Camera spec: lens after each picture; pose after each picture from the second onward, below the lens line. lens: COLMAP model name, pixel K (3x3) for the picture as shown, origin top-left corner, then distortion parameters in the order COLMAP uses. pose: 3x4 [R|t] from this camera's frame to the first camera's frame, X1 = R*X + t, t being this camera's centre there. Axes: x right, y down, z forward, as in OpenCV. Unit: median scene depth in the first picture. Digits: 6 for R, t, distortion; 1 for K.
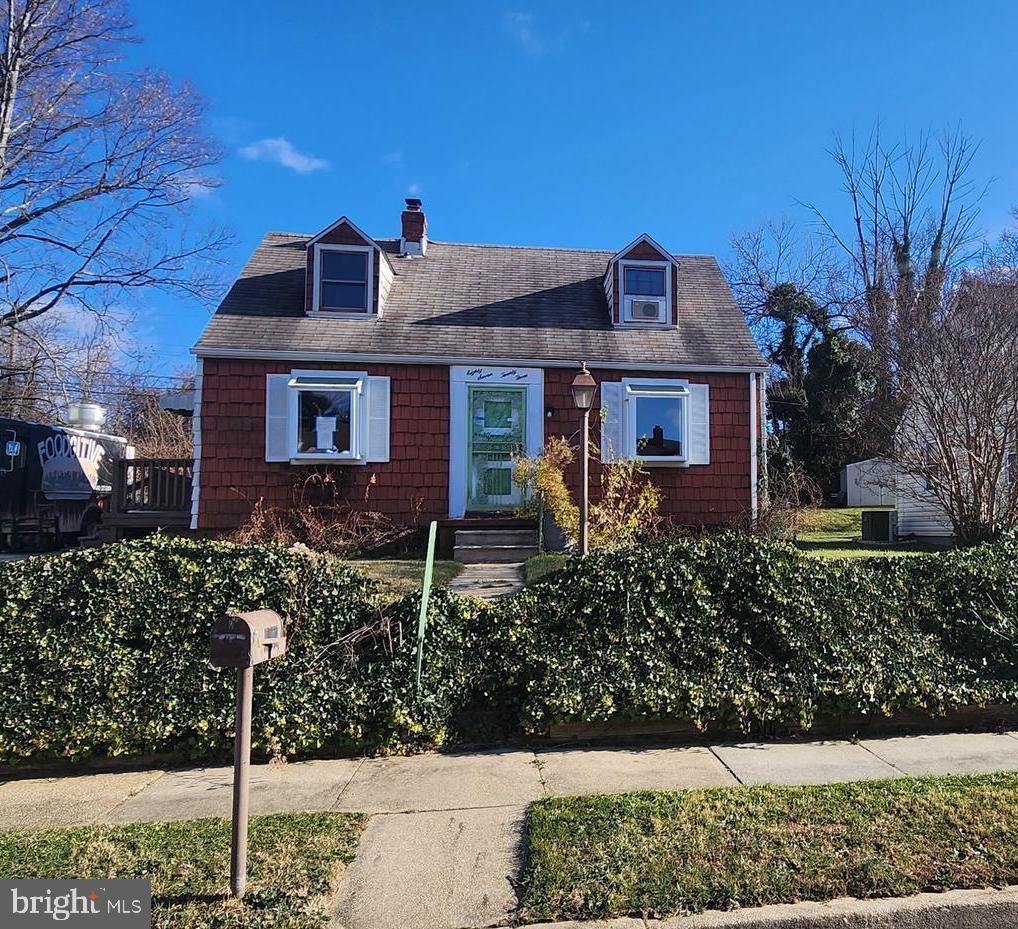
lens RADIAL K [[628.9, 0, 510.2], [0, 628.9, 459.9], [0, 0, 1]] dist [0.002602, -0.001629]
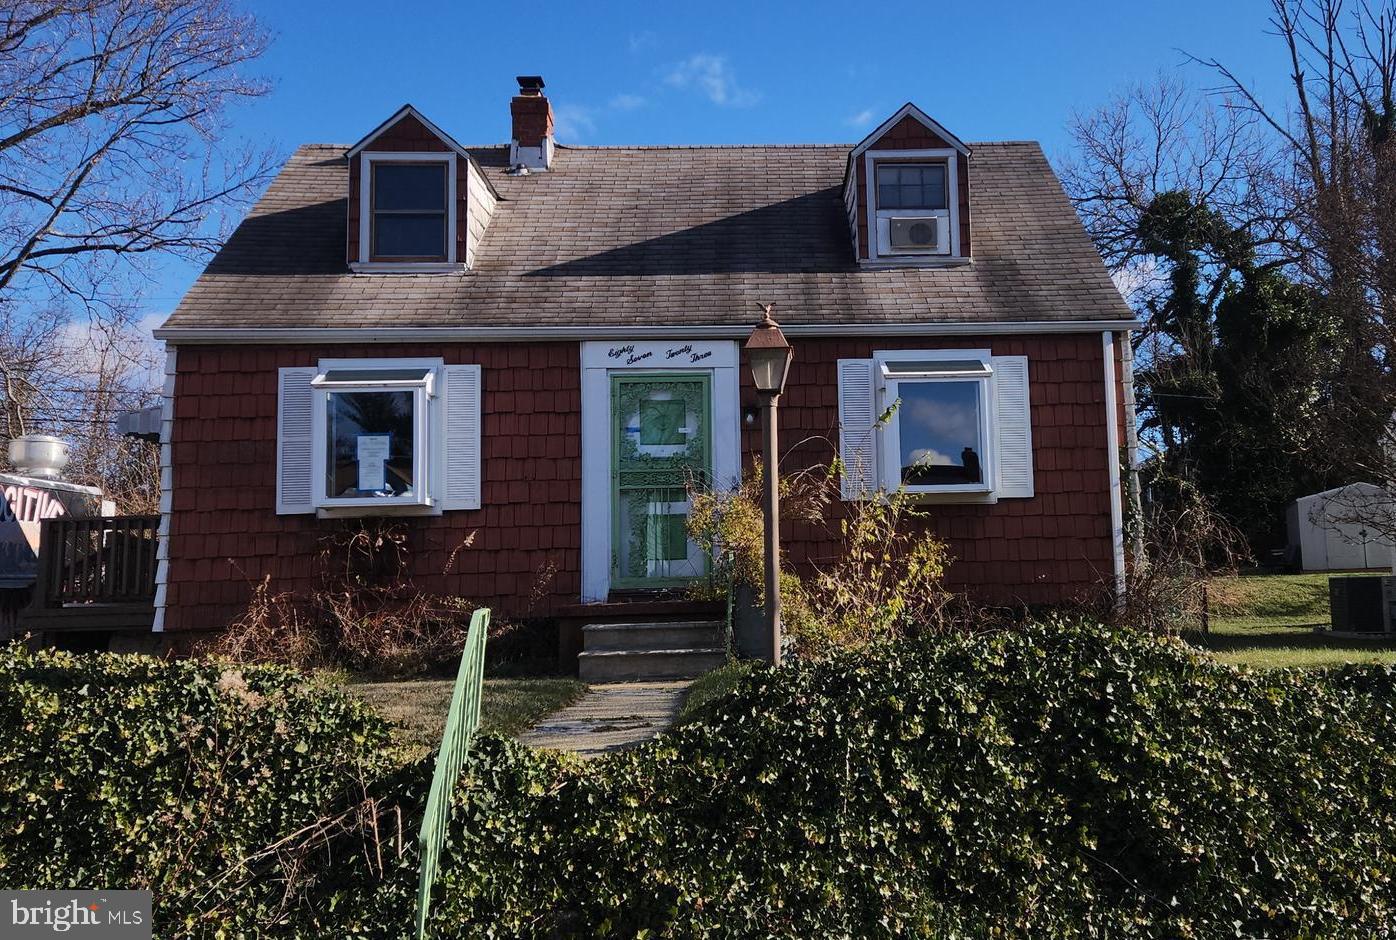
lens RADIAL K [[968.9, 0, 698.0], [0, 968.9, 470.0], [0, 0, 1]] dist [0.051047, -0.025660]
pose [[0.997855, -0.028893, -0.058737, 0.064947], [0.026258, 0.998635, -0.045142, 0.013364], [0.059961, 0.043503, 0.997252, 0.108259]]
